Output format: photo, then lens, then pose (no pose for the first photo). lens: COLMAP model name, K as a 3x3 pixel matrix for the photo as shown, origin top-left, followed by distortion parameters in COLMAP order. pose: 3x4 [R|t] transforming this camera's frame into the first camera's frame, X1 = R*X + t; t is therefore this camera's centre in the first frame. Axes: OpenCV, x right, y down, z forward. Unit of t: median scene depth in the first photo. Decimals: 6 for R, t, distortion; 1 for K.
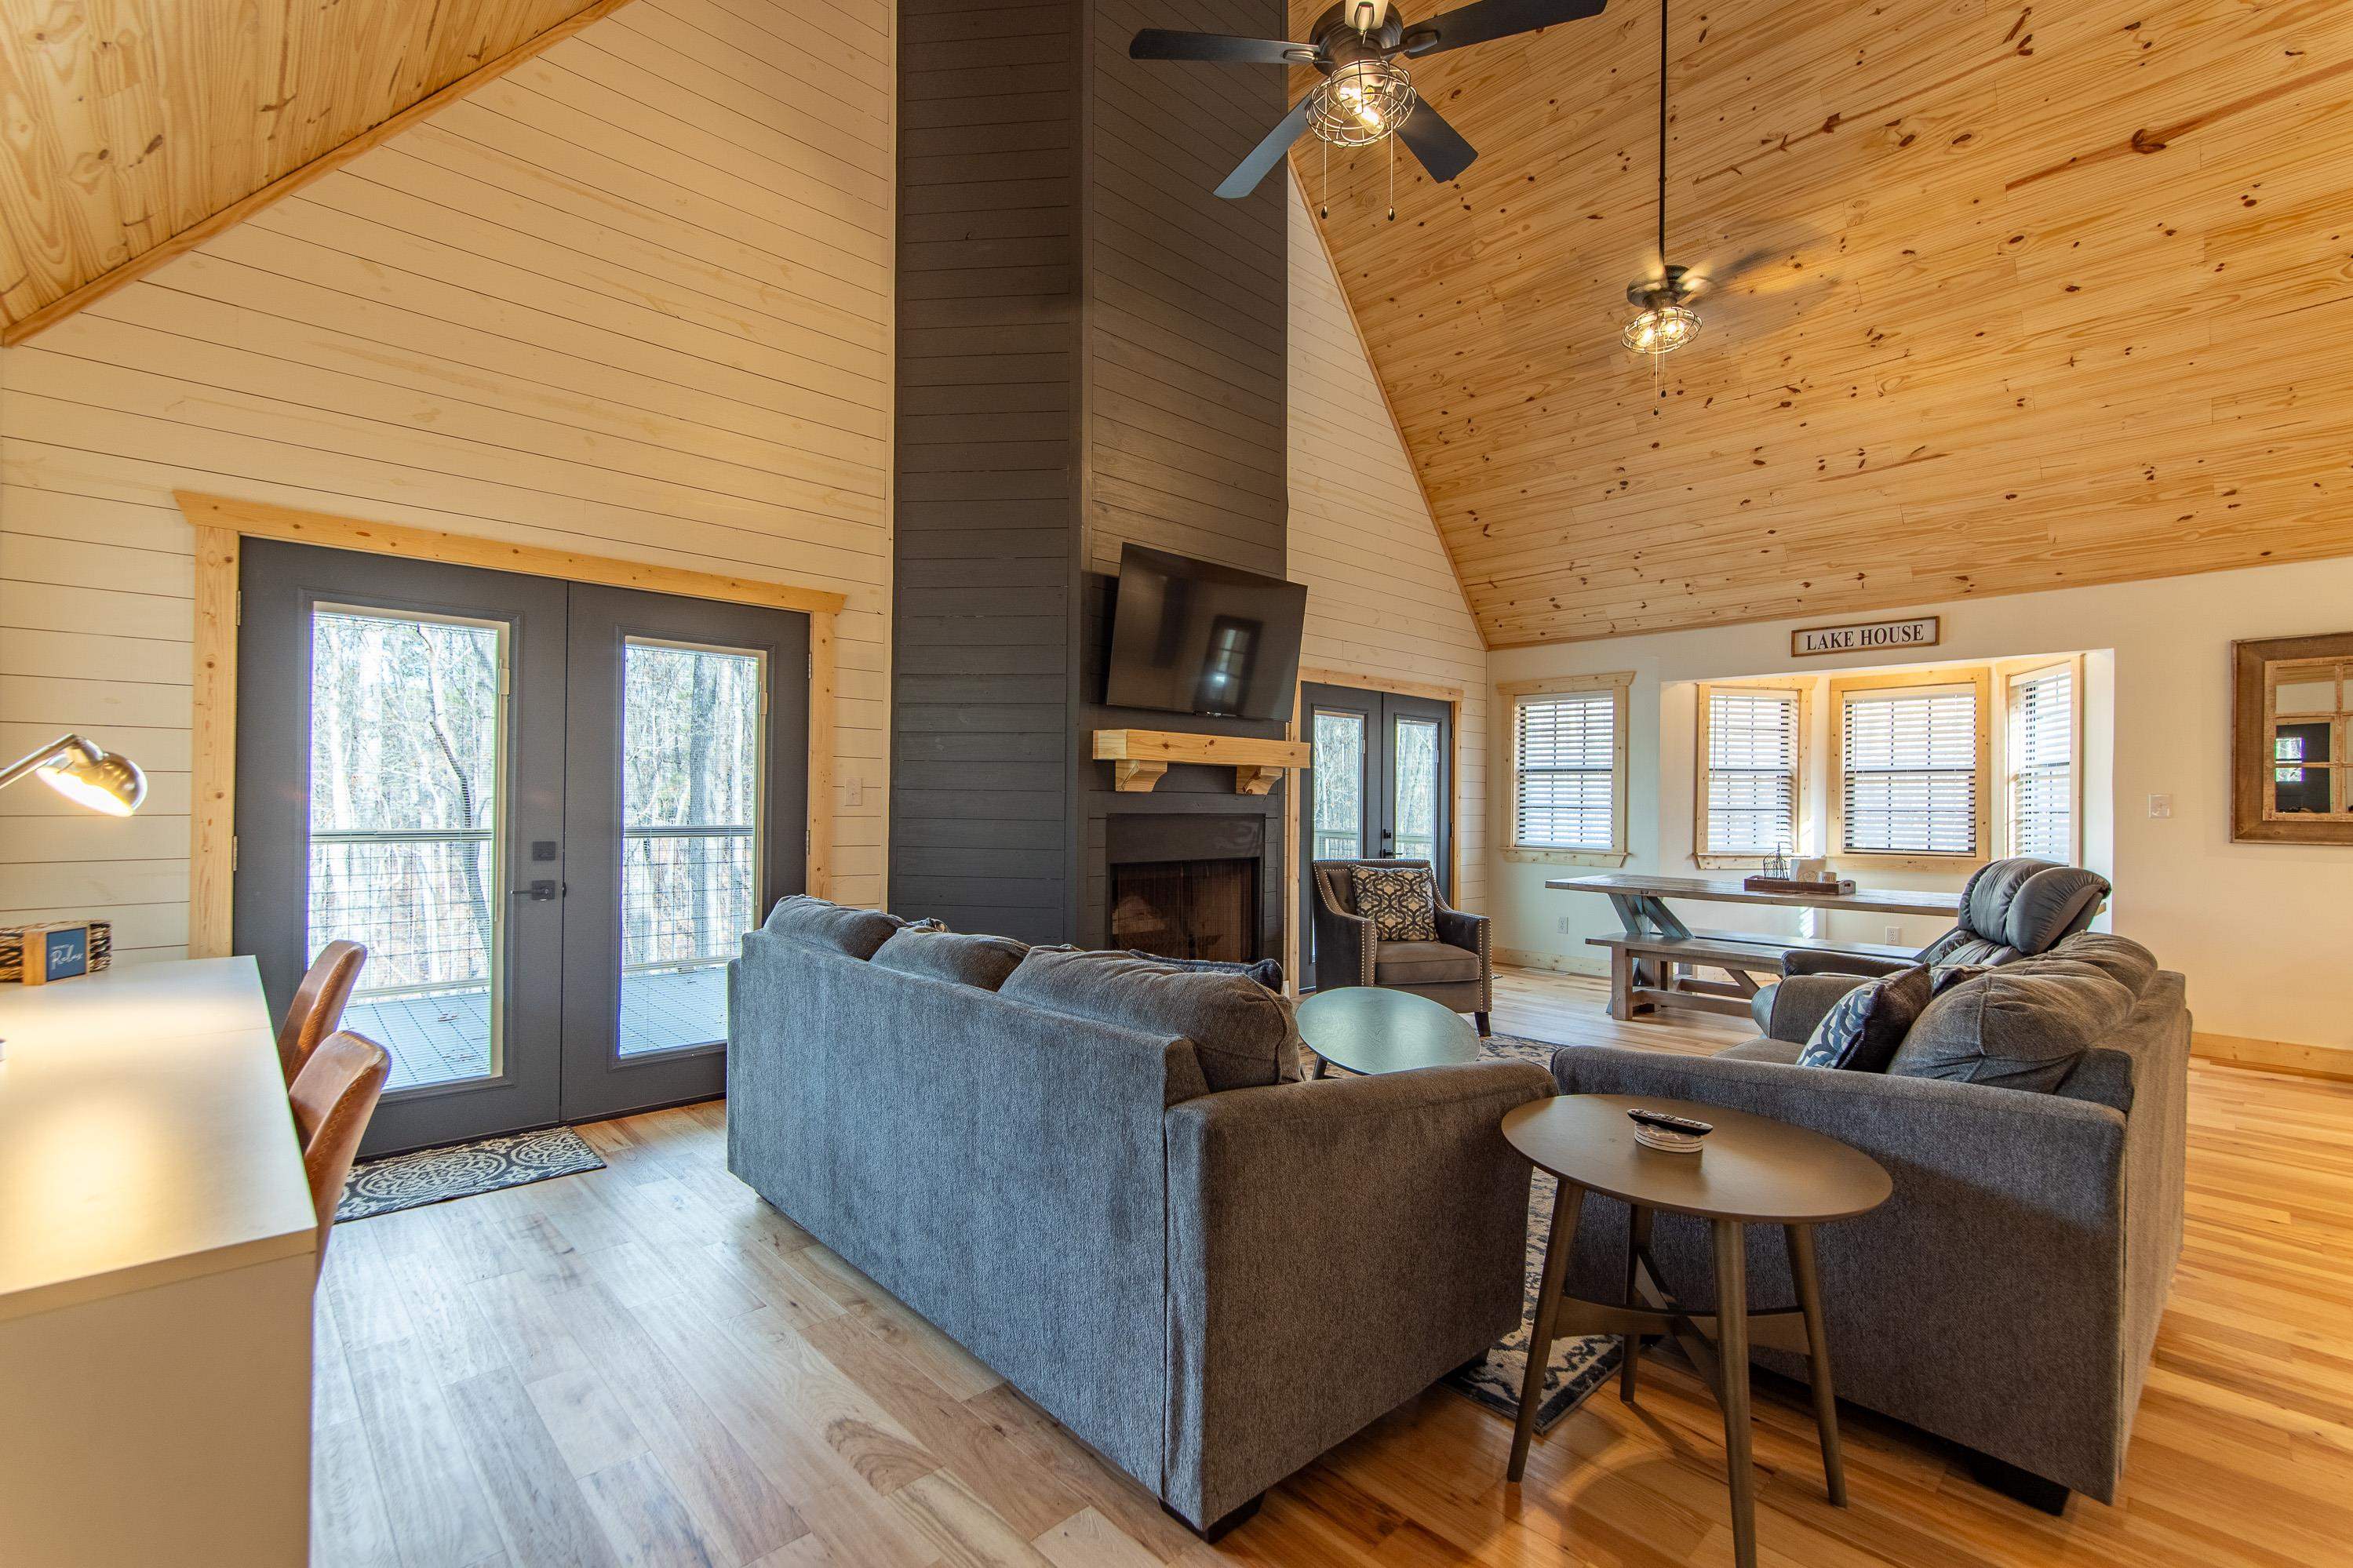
lens RADIAL K [[1029.5, 0, 1179.3], [0, 1029.5, 799.9], [0, 0, 1]] dist [-0.000706, 0.001052]
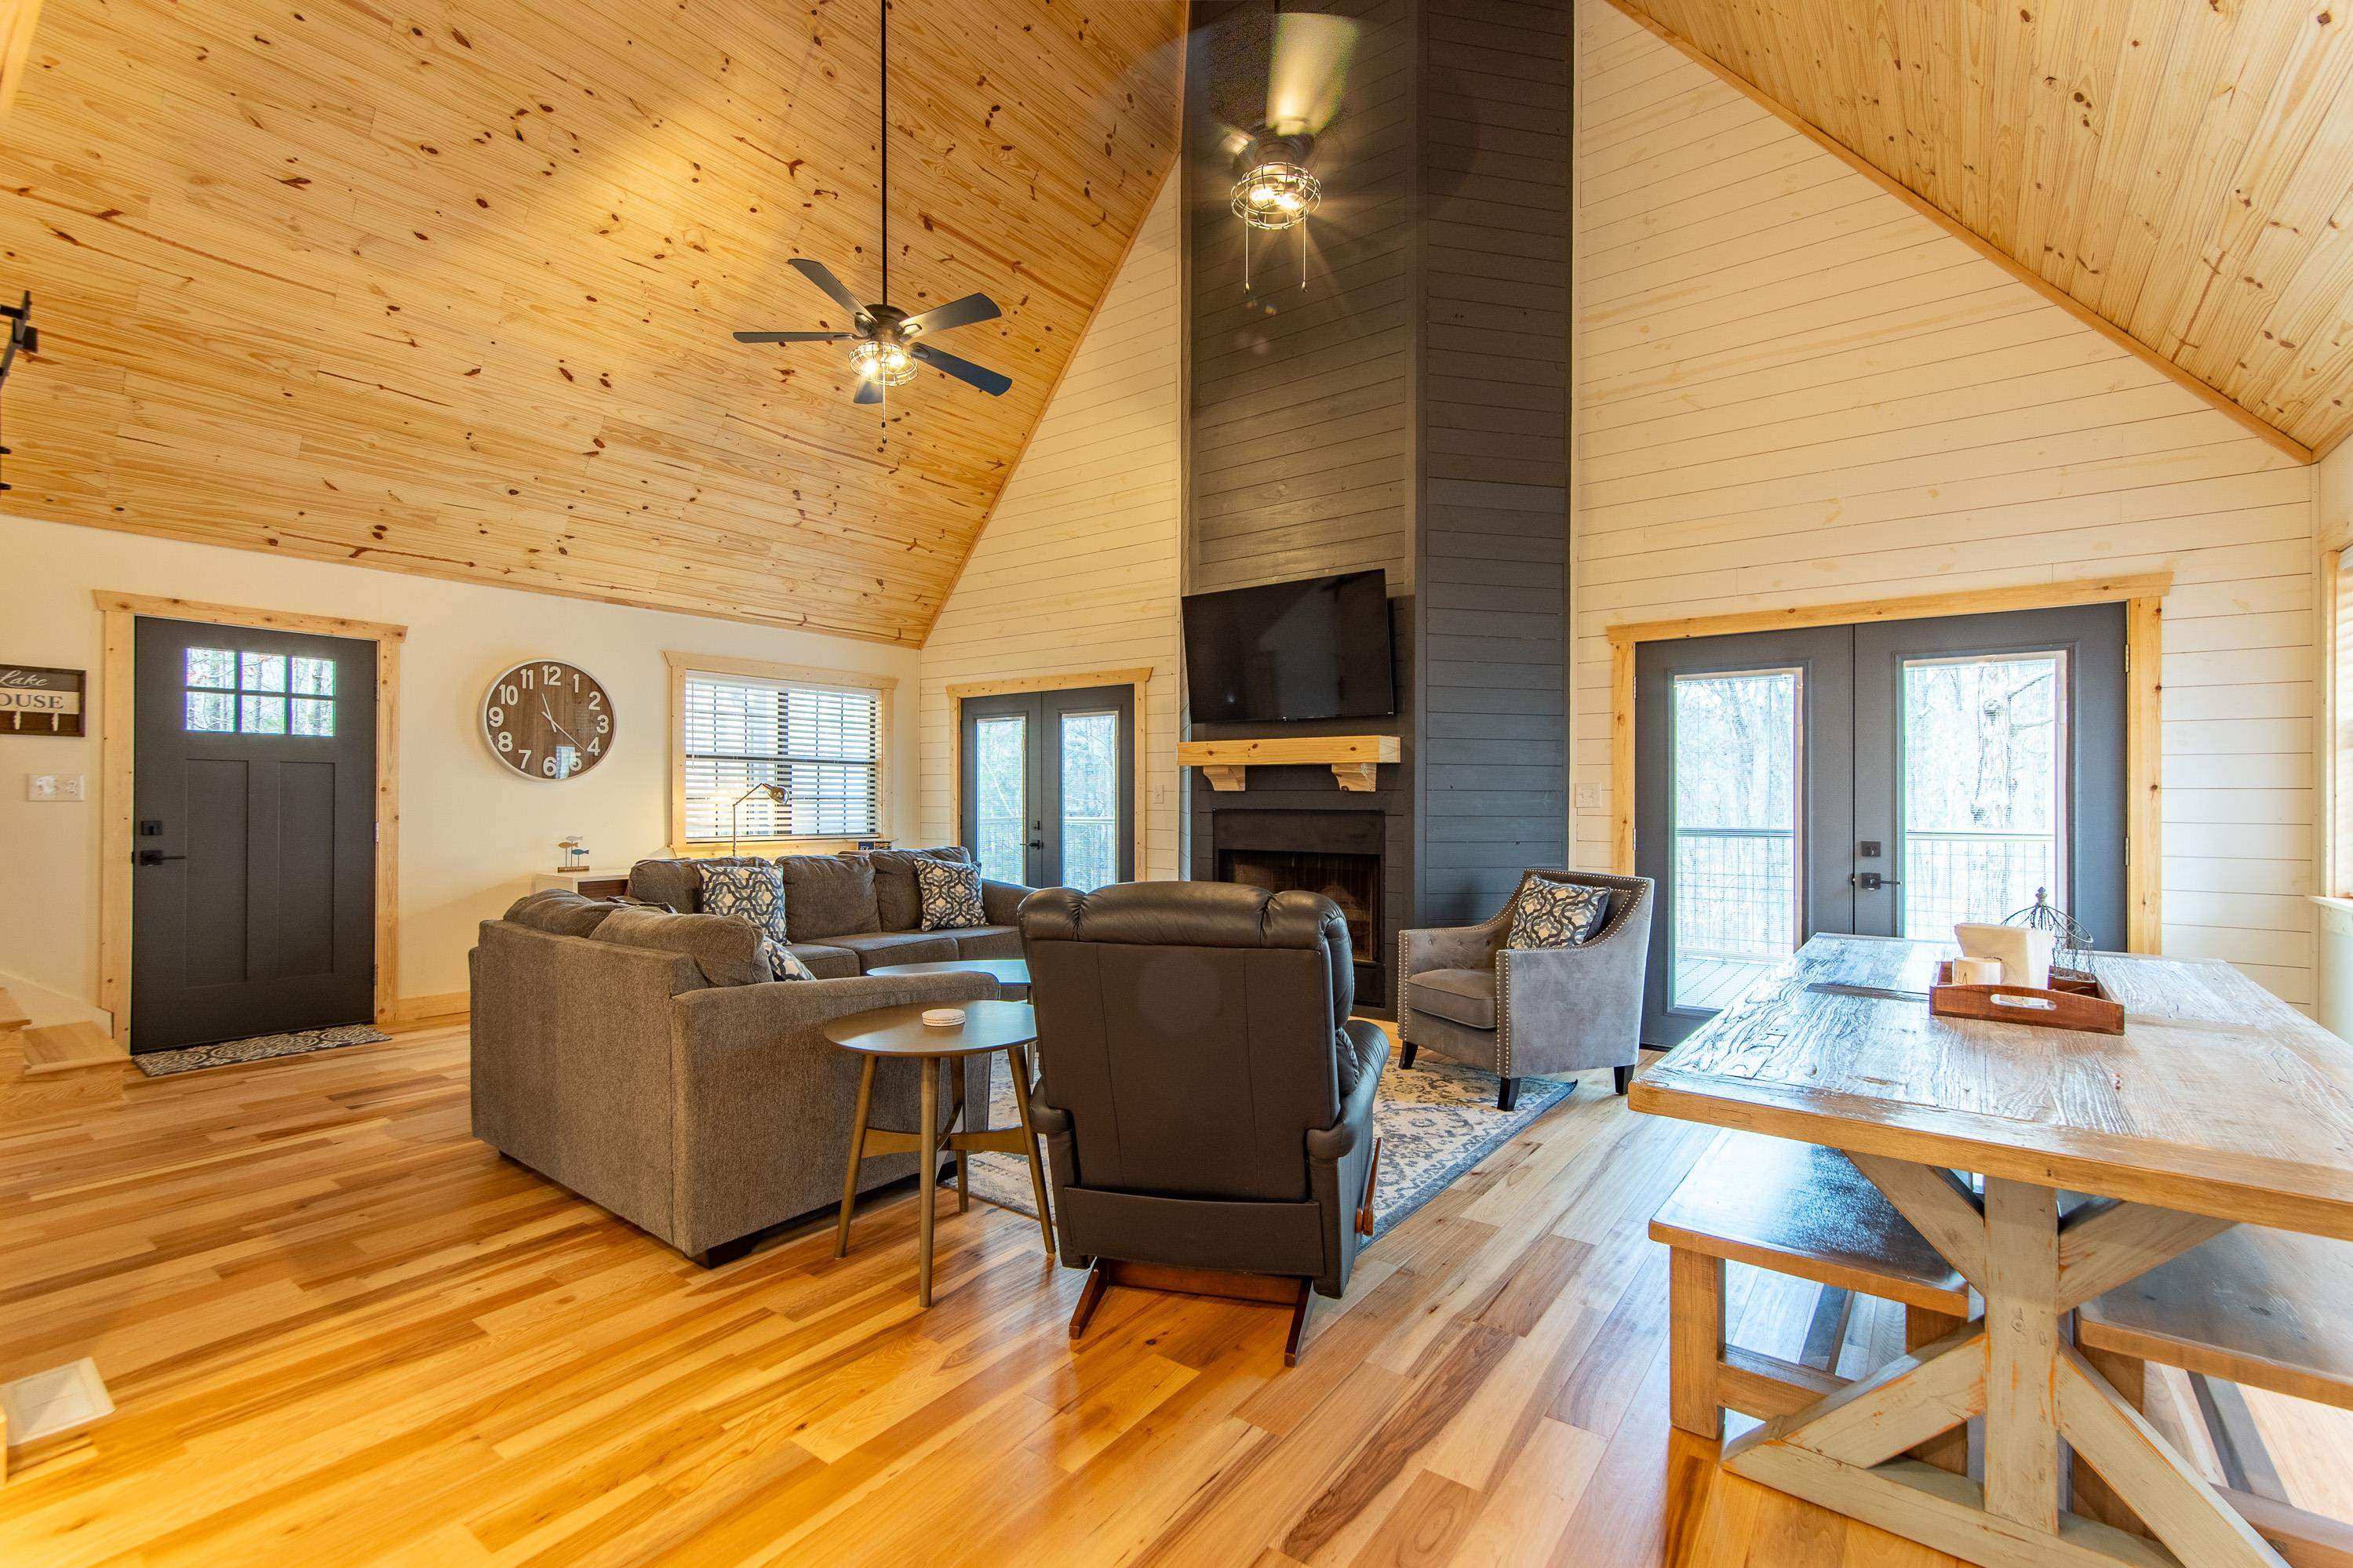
lens RADIAL K [[1029.5, 0, 1179.3], [0, 1029.5, 799.9], [0, 0, 1]] dist [-0.000706, 0.001052]
pose [[0.165713, -0.005794, -0.986157, 1.240849], [0.003943, 0.999979, -0.005213, 0.009445], [0.986166, -0.003024, 0.165732, 0.801637]]
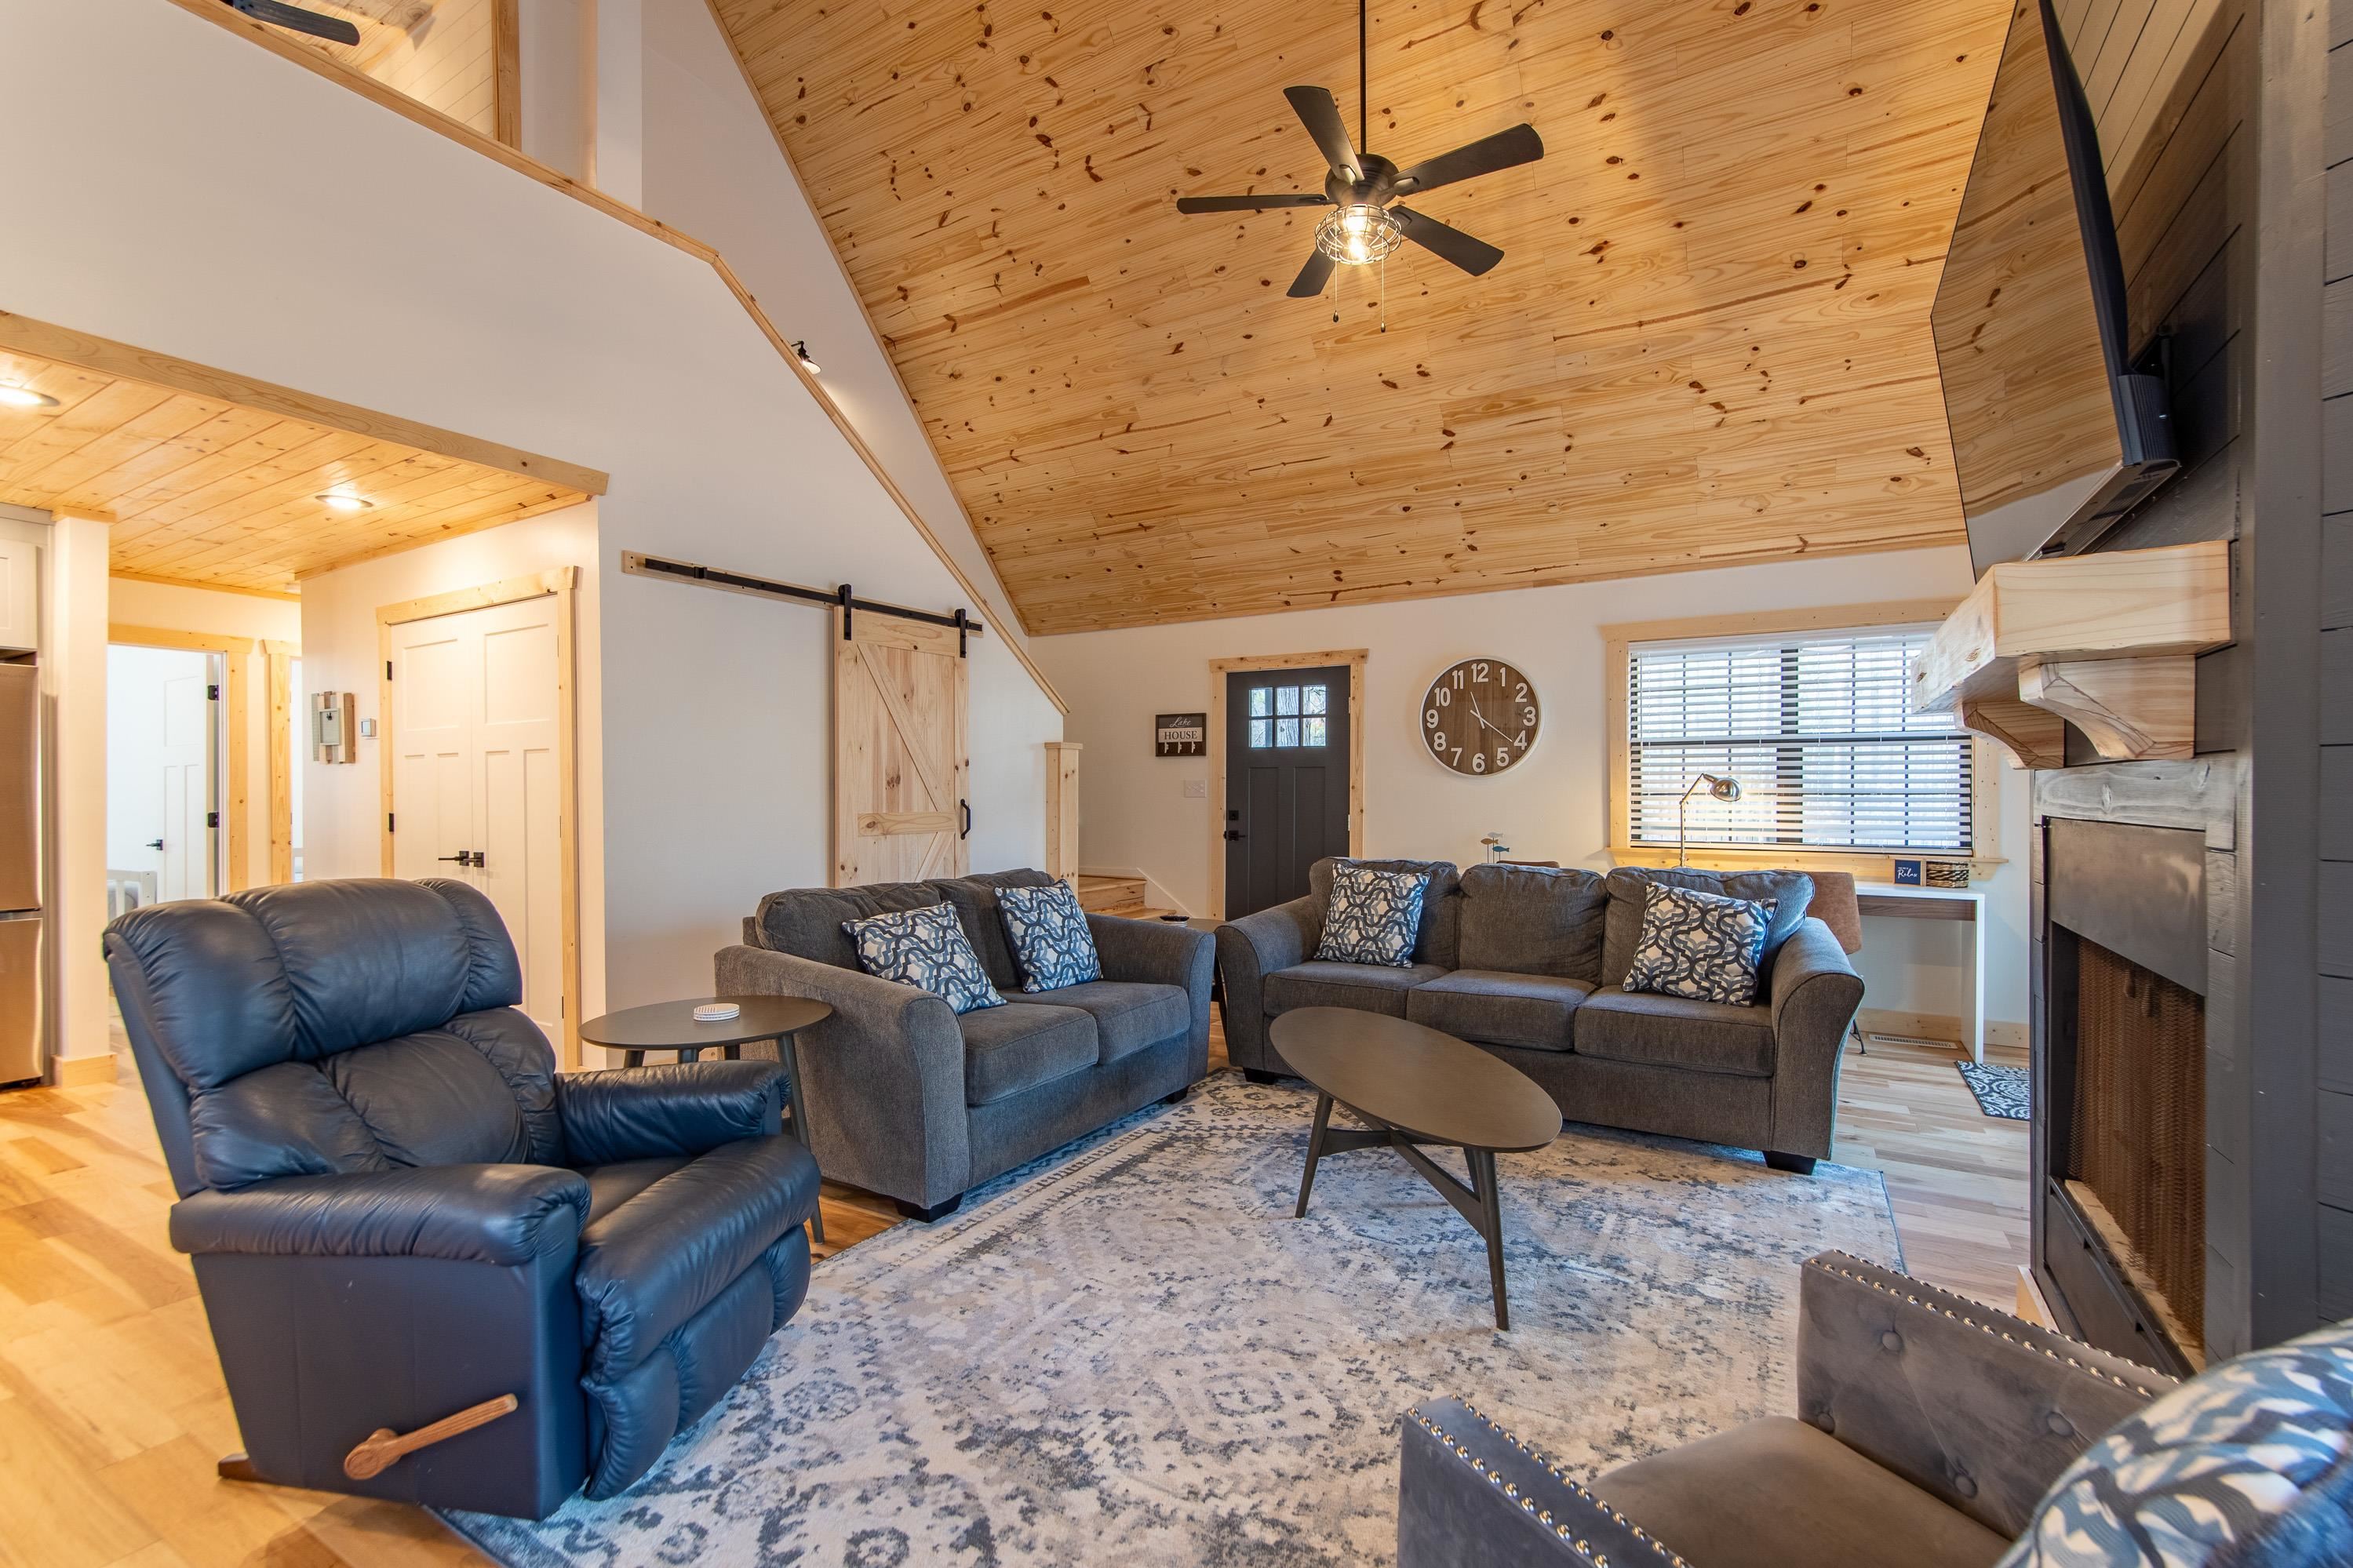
lens RADIAL K [[1029.5, 0, 1179.3], [0, 1029.5, 799.9], [0, 0, 1]] dist [-0.000706, 0.001052]
pose [[-0.962927, -0.005925, -0.269697, 0.473592], [-0.005376, 0.999982, -0.002773, 0.010189], [0.269708, -0.001220, -0.962941, 1.461463]]
